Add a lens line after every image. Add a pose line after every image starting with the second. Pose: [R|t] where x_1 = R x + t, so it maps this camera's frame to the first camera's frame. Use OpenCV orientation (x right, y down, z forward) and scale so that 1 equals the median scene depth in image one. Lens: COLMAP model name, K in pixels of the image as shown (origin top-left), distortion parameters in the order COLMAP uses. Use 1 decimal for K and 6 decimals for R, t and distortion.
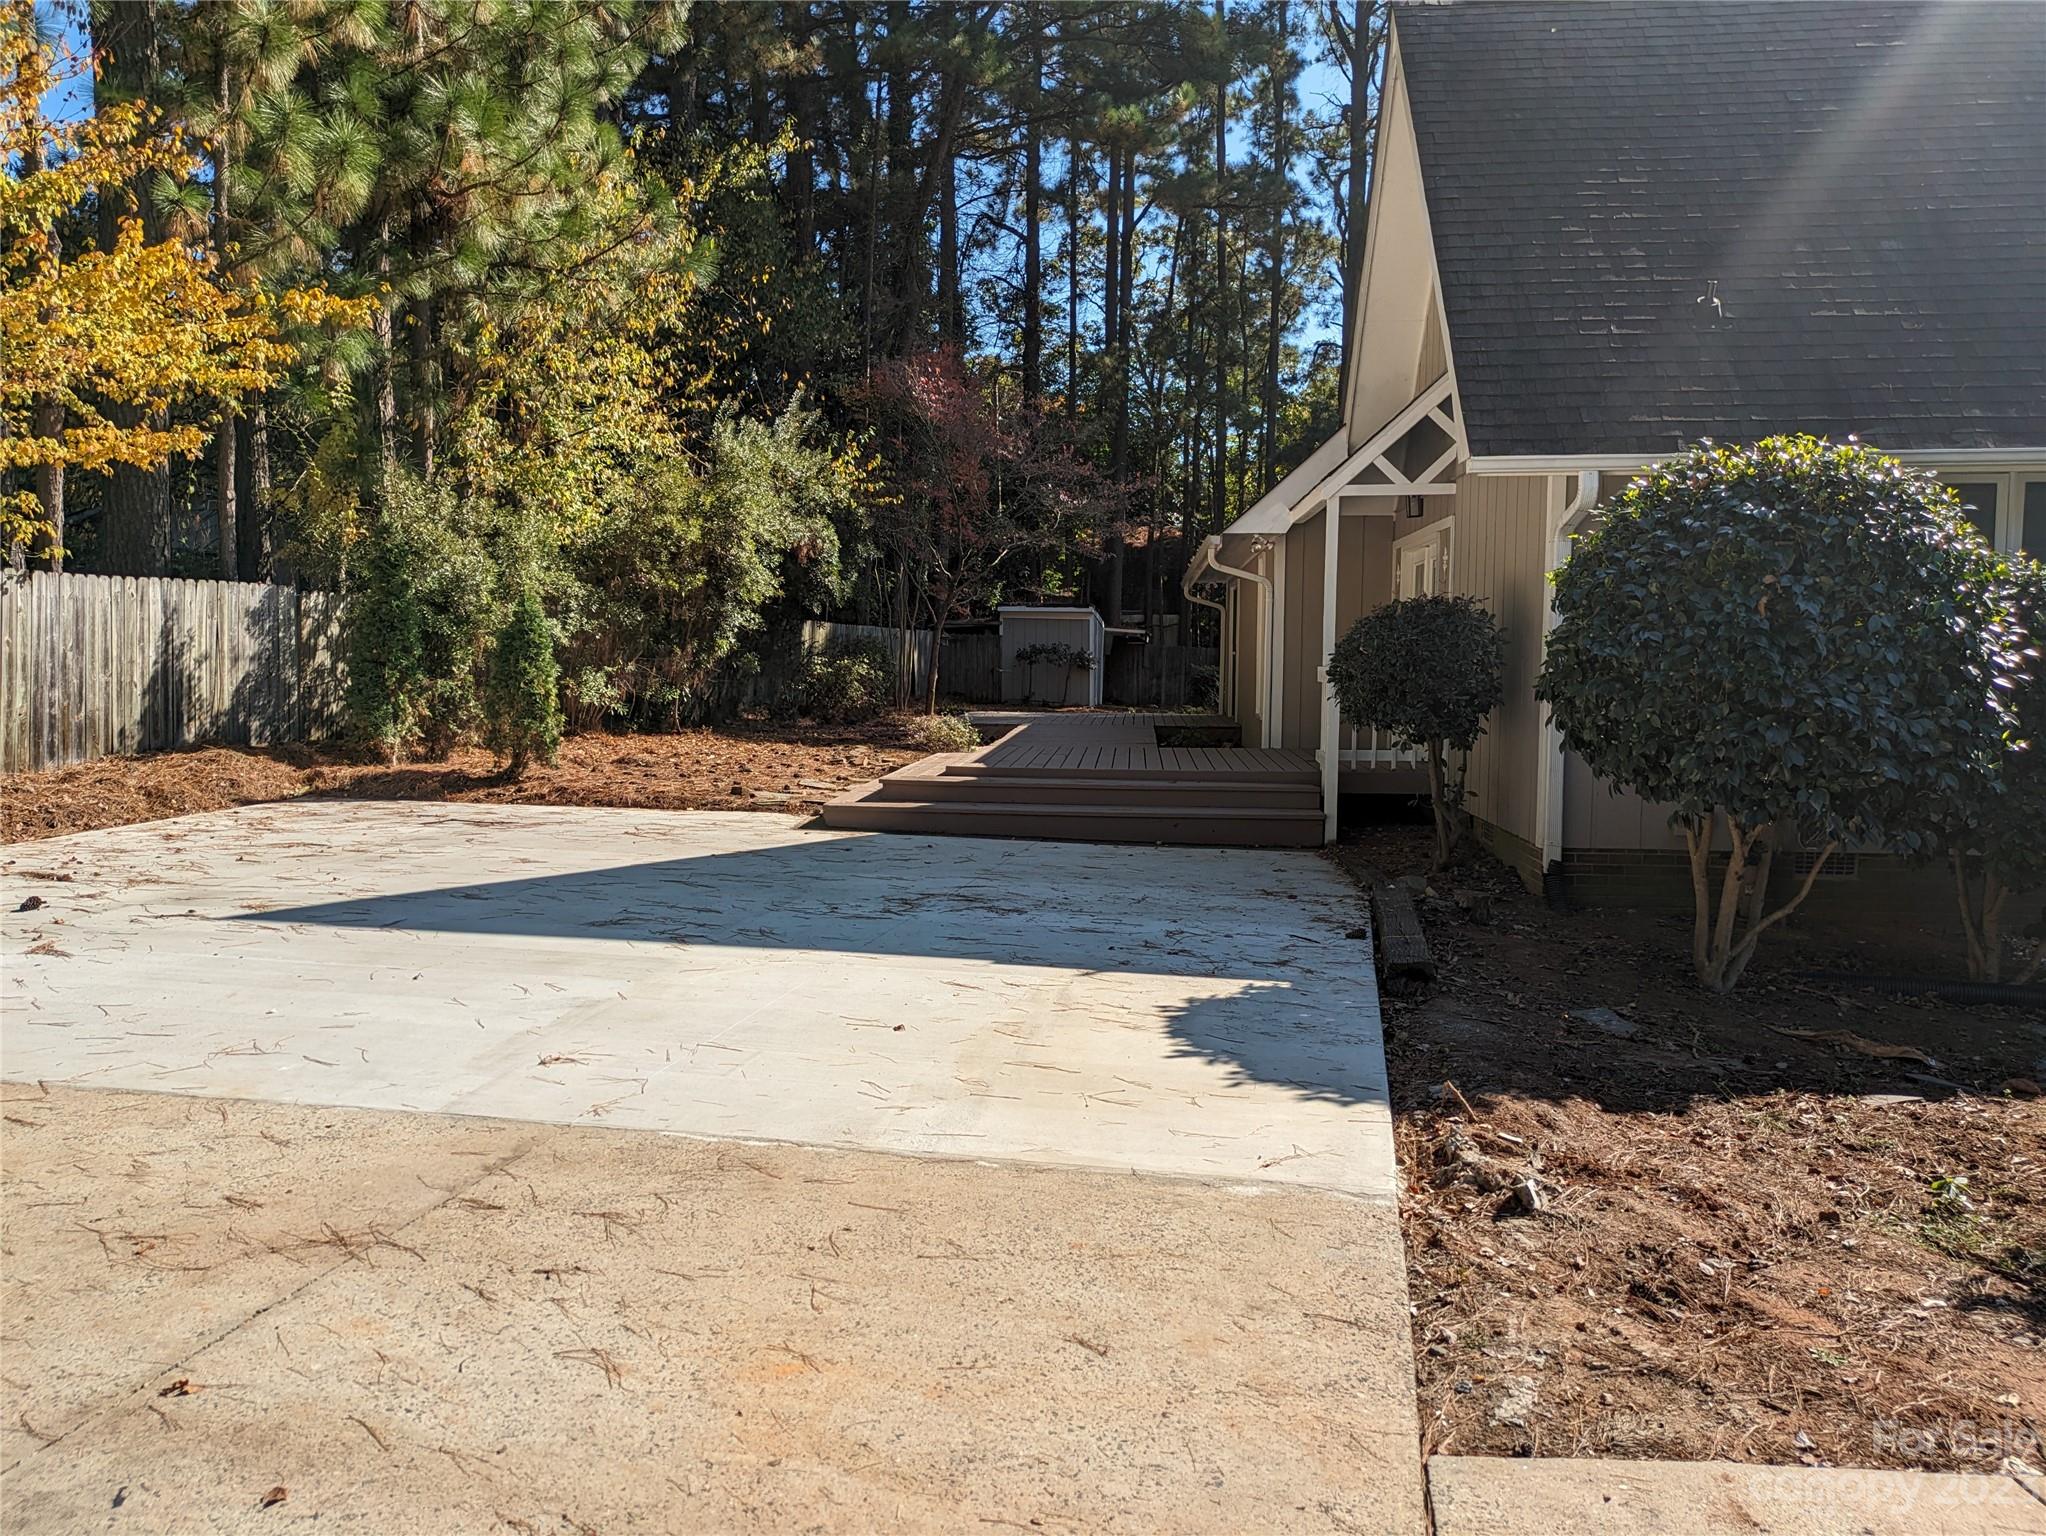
lens RADIAL K [[1528.8, 0, 1027.0], [0, 1528.8, 765.3], [0, 0, 1]] dist [0.034214, 0.004368]
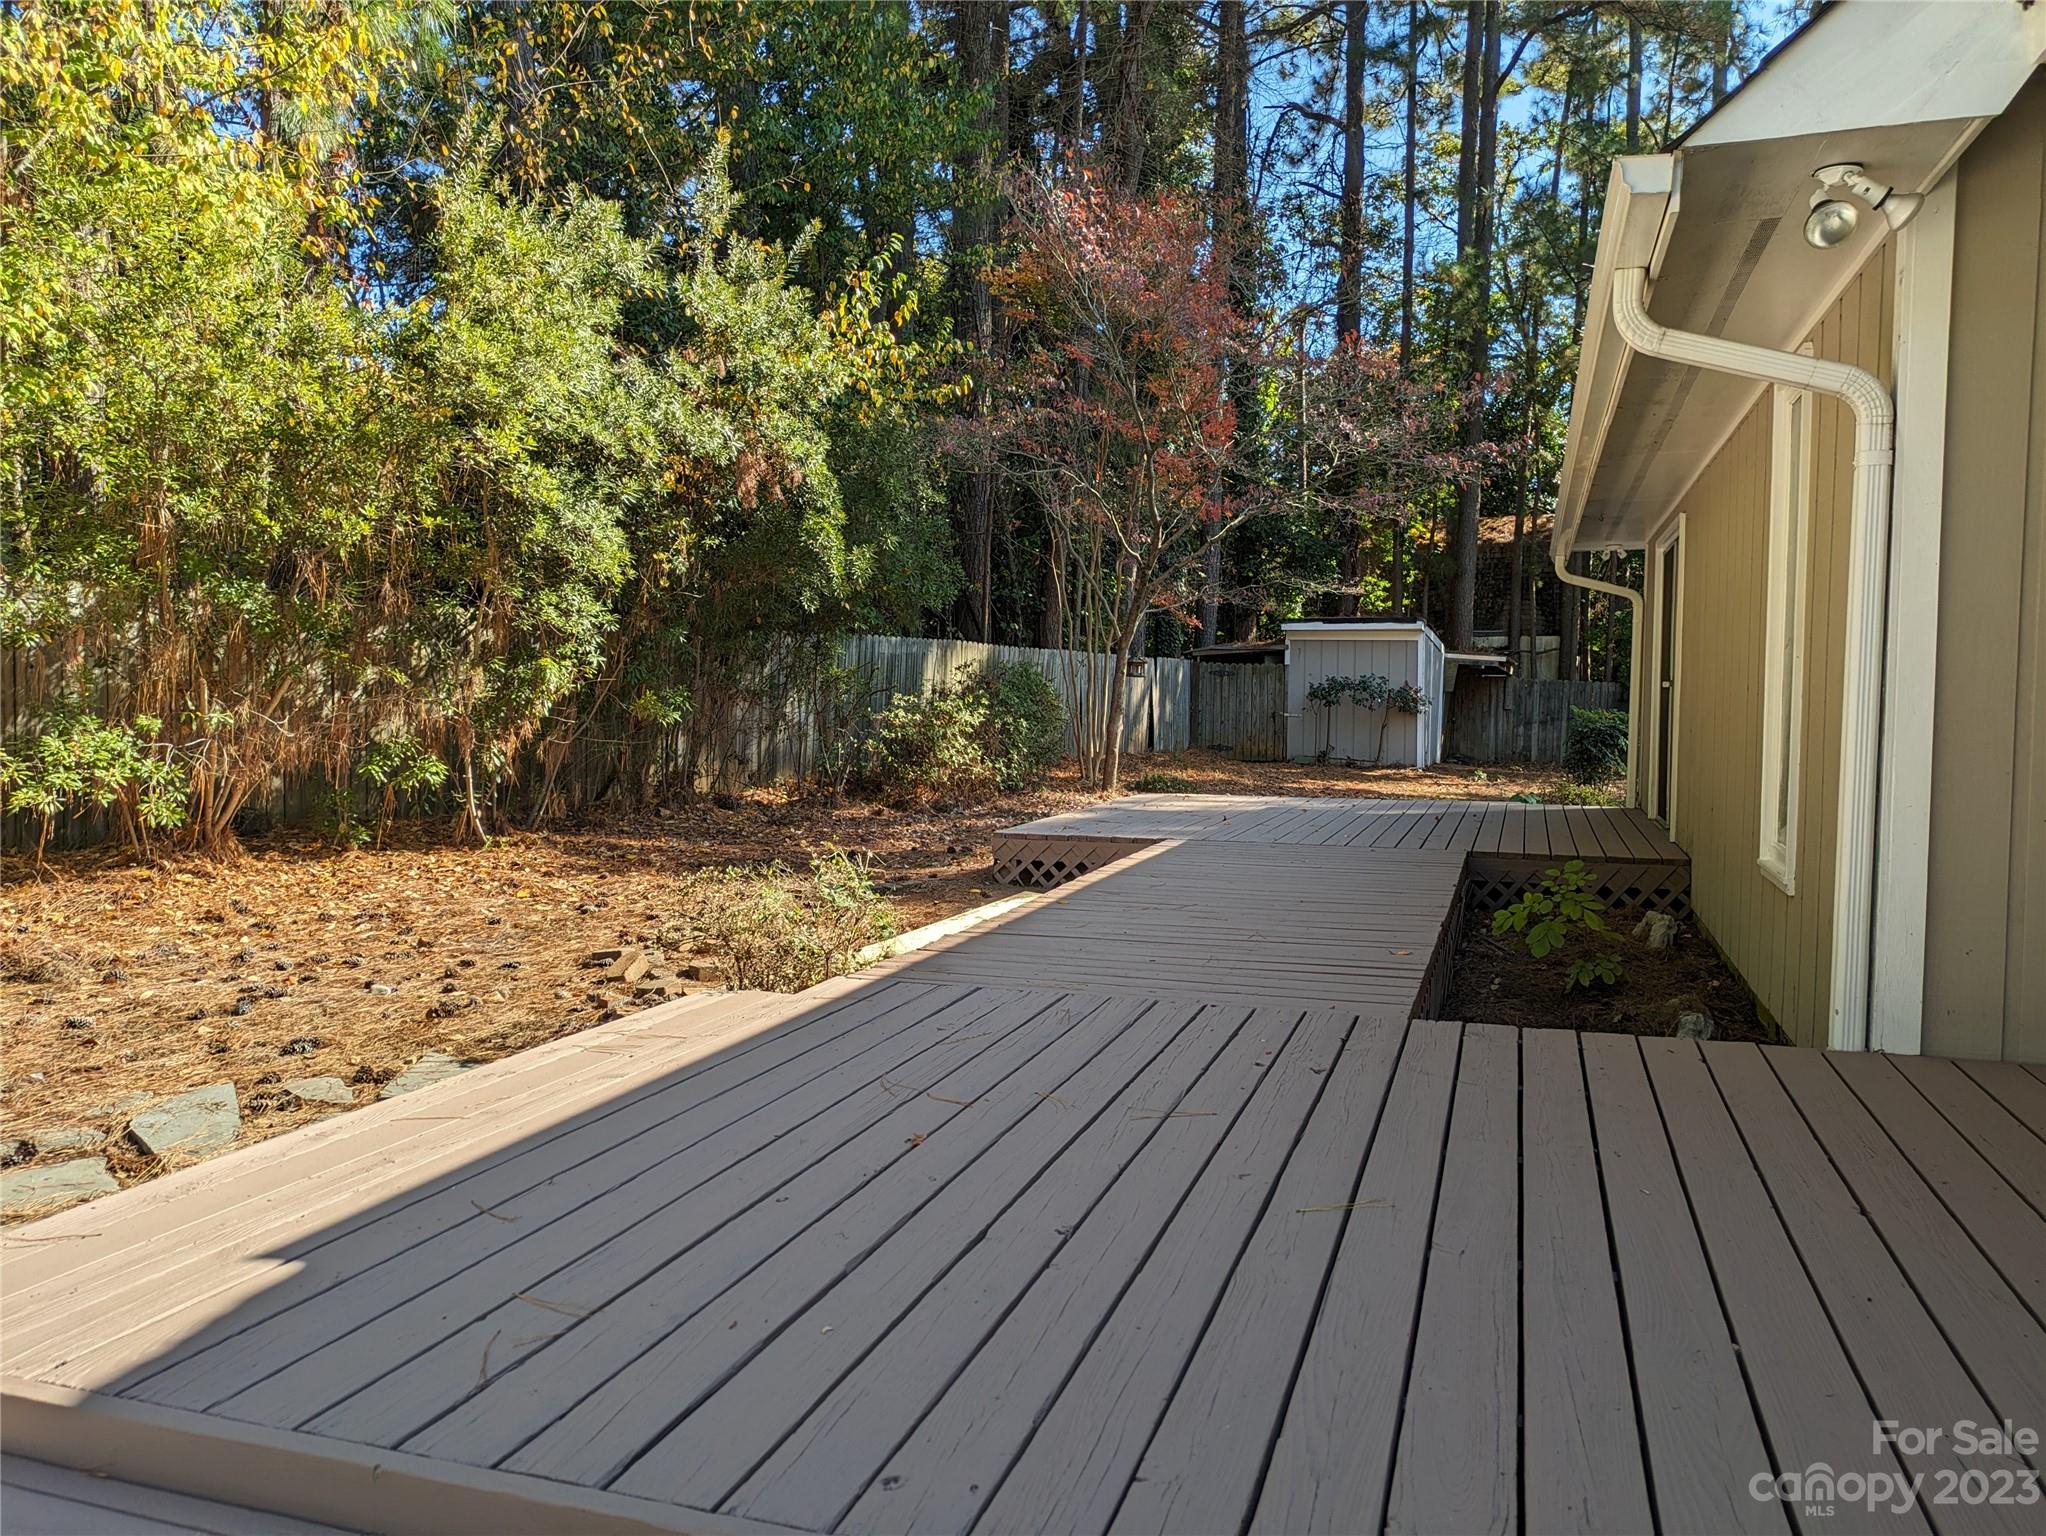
lens RADIAL K [[1528.8, 0, 1011.8], [0, 1528.8, 769.9], [0, 0, 1]] dist [0.034214, 0.004368]
pose [[0.969059, 0.012442, -0.246514, 0.032531], [-0.018199, 0.999612, -0.021088, -0.018541], [0.246156, 0.024922, 0.968910, 0.274900]]
